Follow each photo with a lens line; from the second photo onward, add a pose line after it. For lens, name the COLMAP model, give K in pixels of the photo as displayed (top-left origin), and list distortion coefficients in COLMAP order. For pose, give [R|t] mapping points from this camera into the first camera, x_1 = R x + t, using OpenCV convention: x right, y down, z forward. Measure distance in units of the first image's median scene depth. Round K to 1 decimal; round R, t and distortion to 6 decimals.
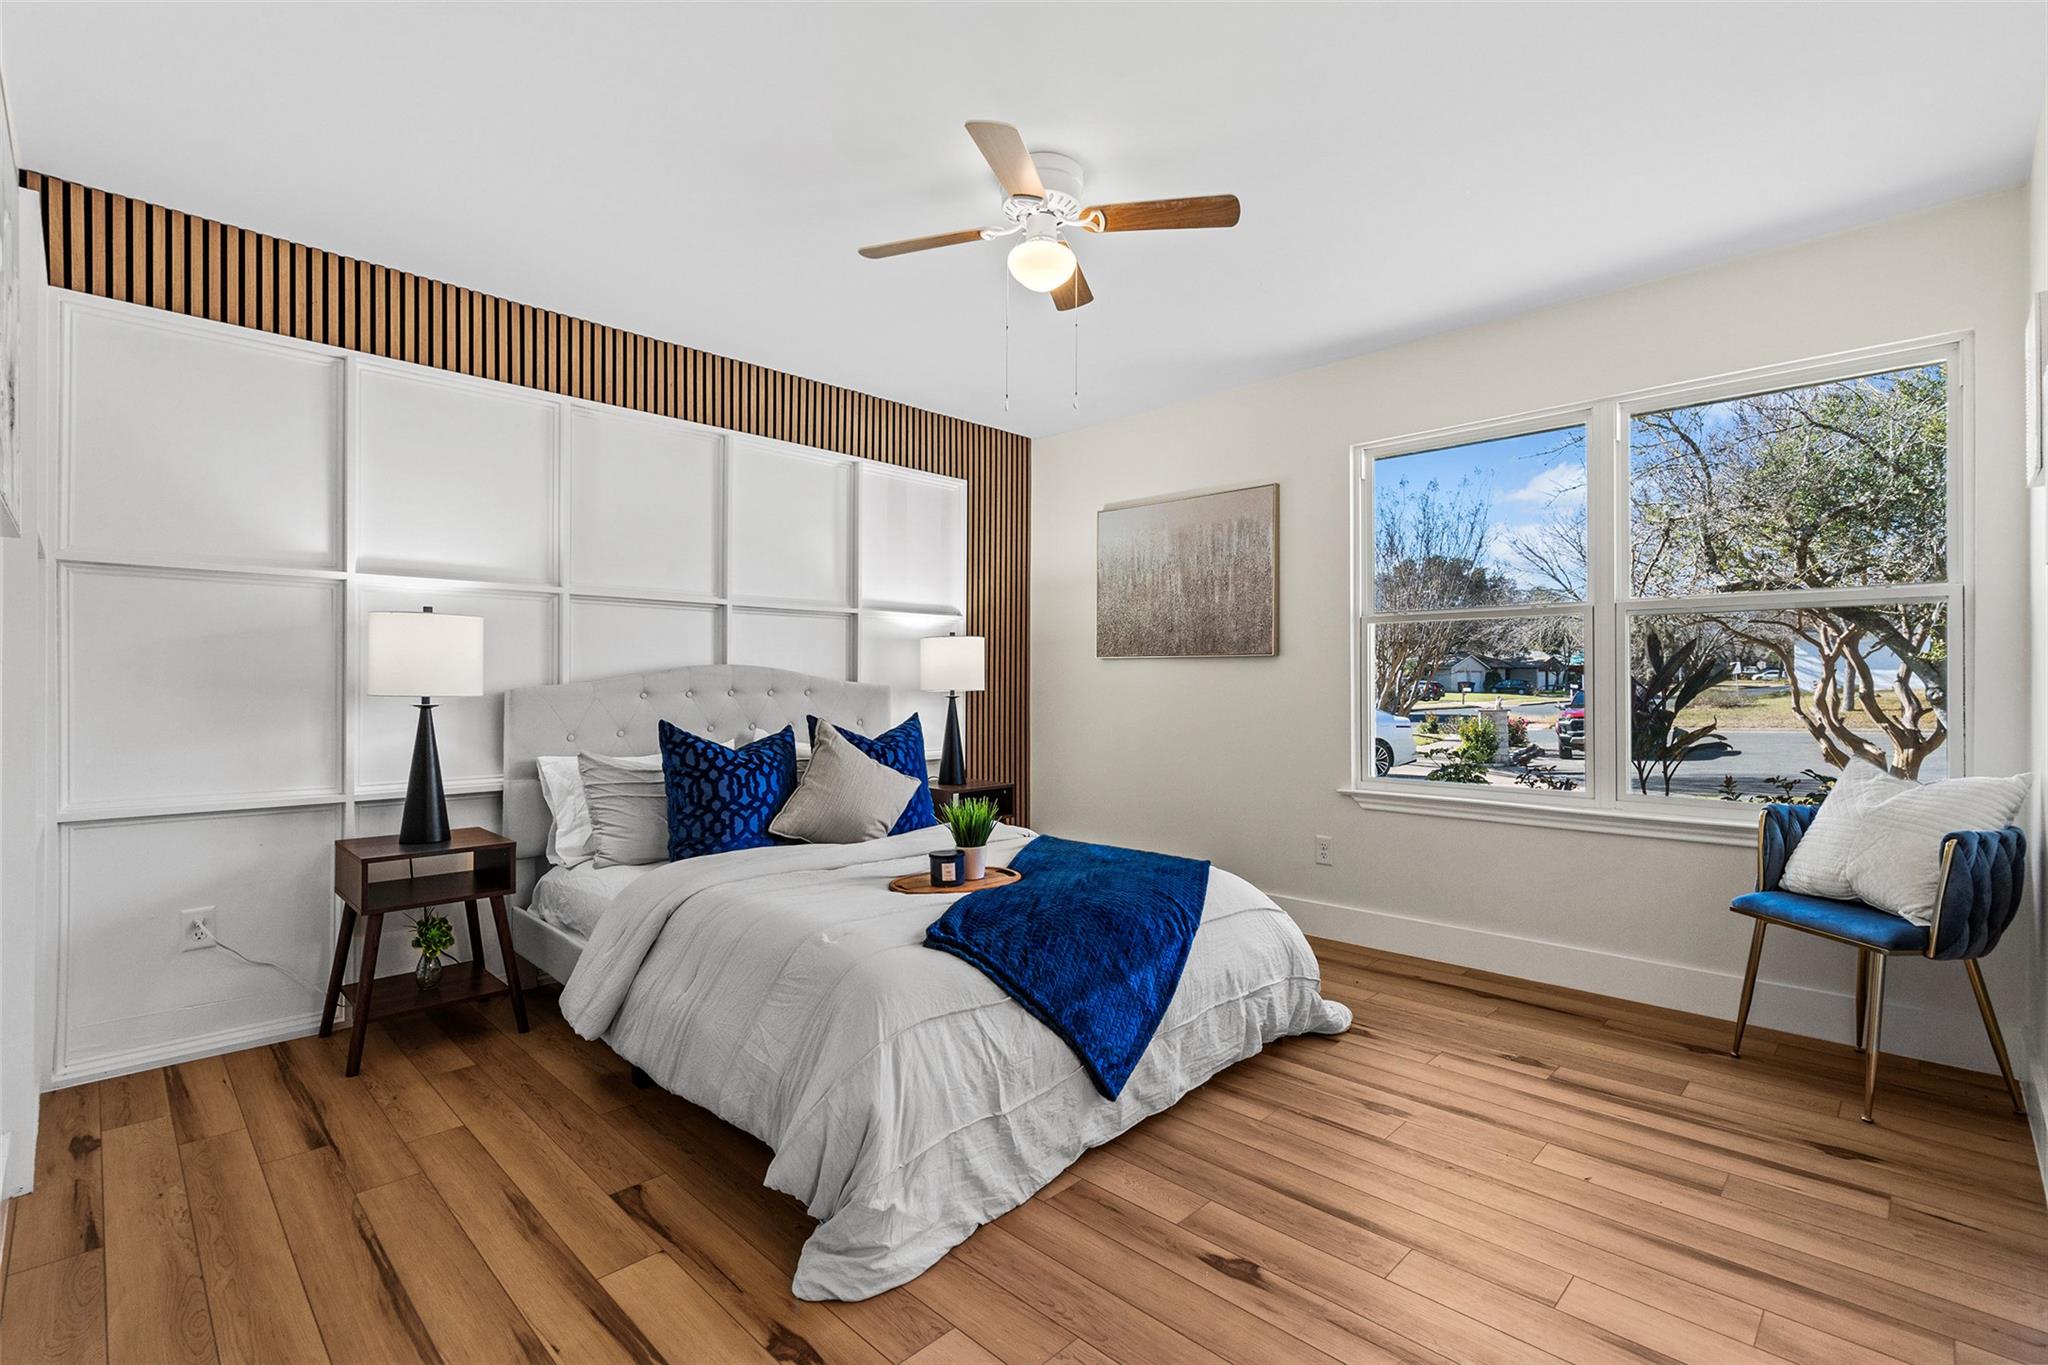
lens RADIAL K [[936.9, 0, 1024.0], [0, 936.9, 682.5], [0, 0, 1]] dist [0.000773, 0.000808]
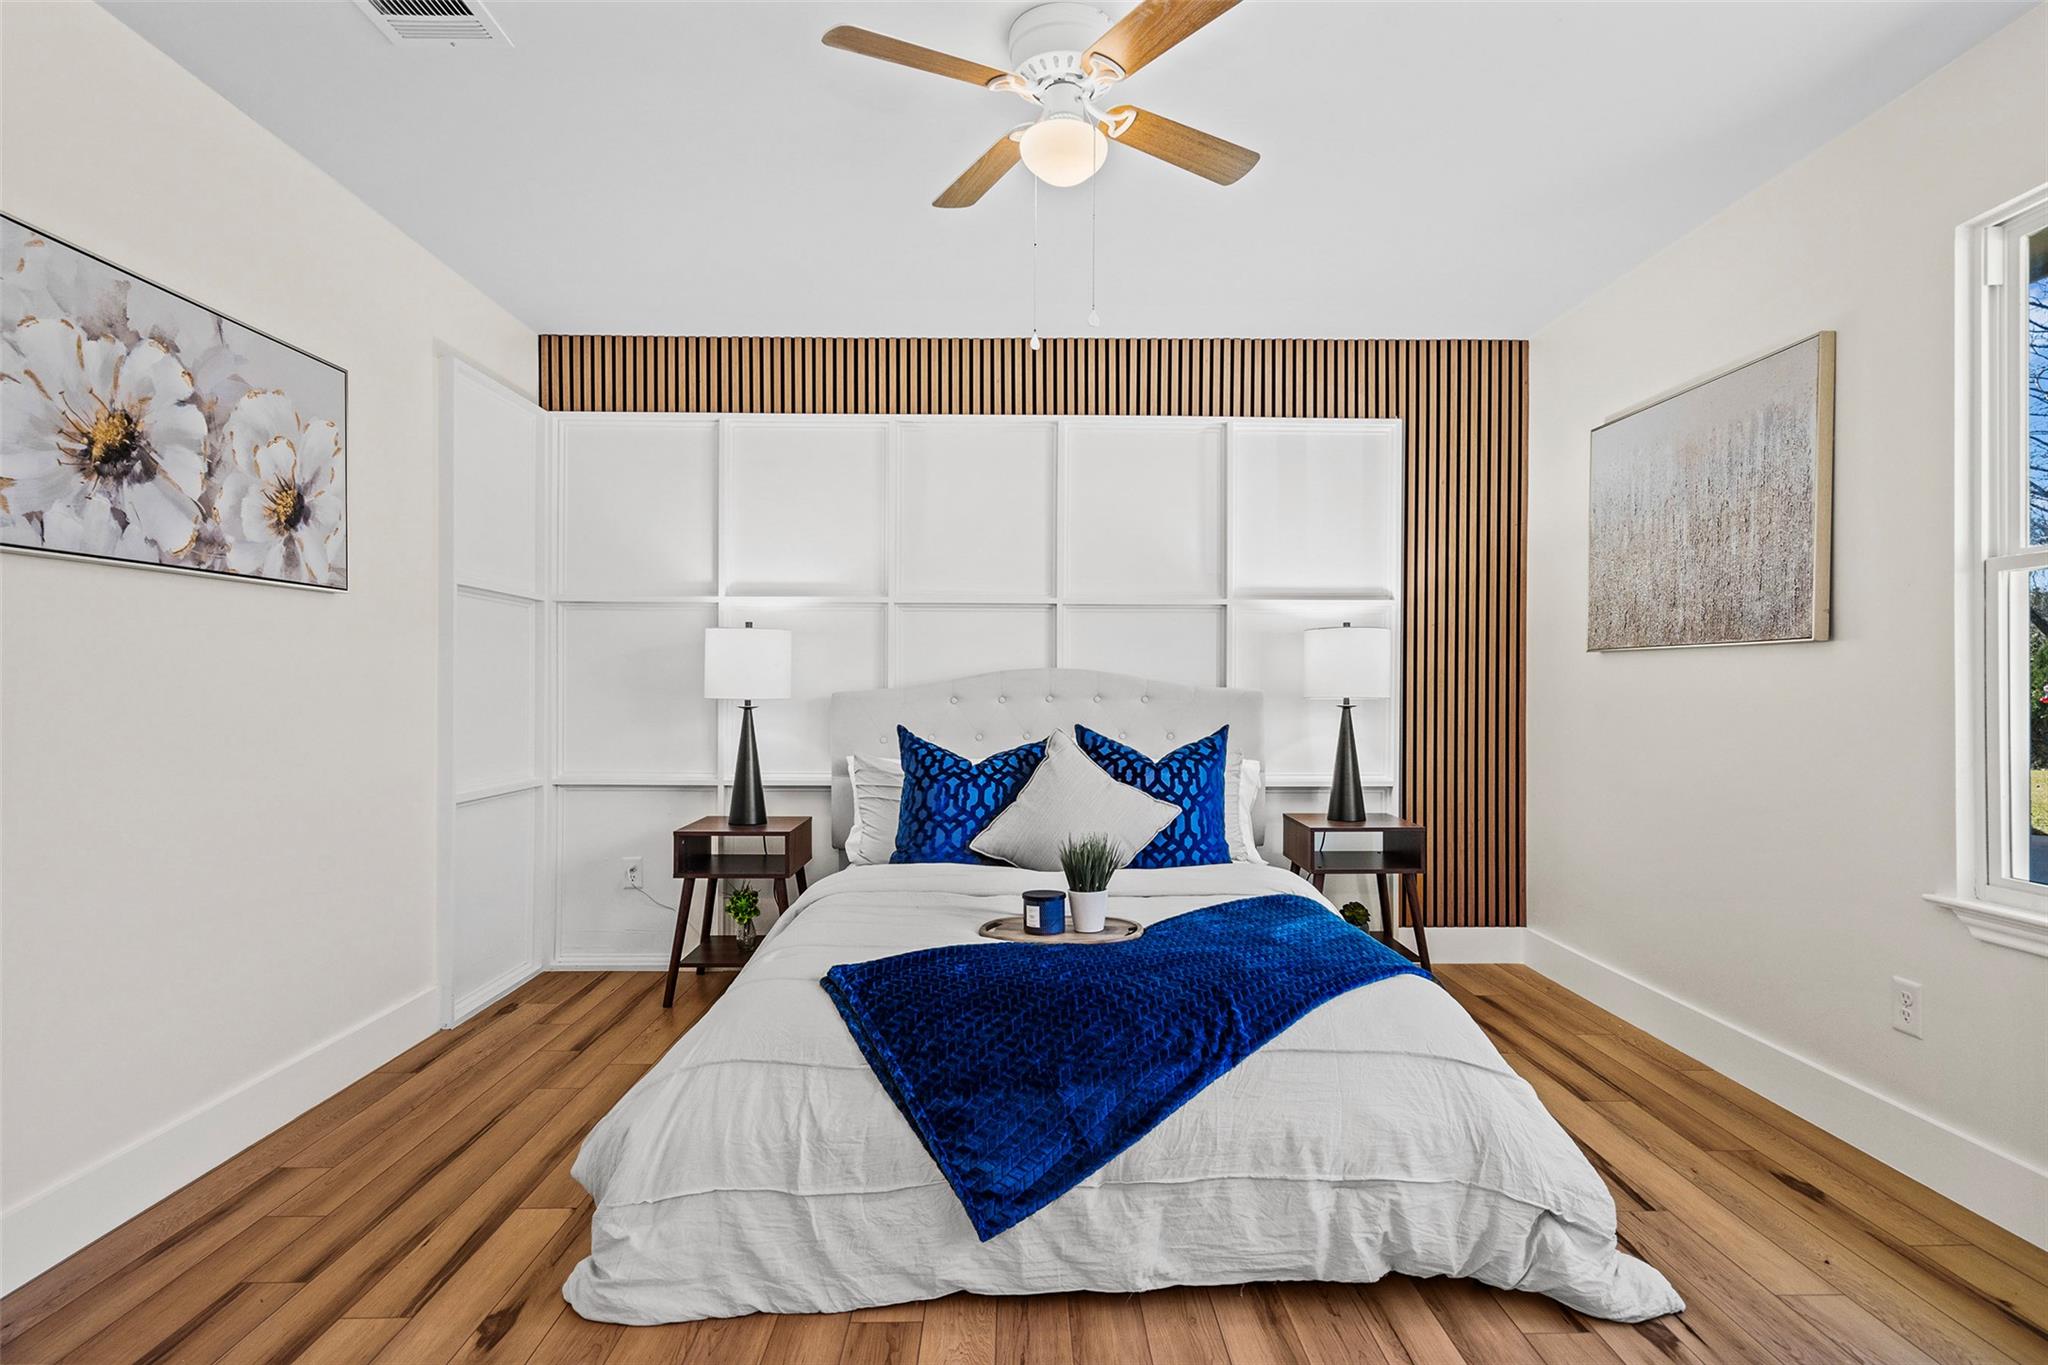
lens RADIAL K [[1064.4, 0, 1024.0], [0, 1064.4, 682.5], [0, 0, 1]] dist [0.004667, 0.001139]
pose [[0.708975, -0.001875, -0.705231, 0.524661], [-0.001662, 0.999989, -0.004329, -0.000598], [0.705232, 0.004242, 0.708964, 0.296317]]
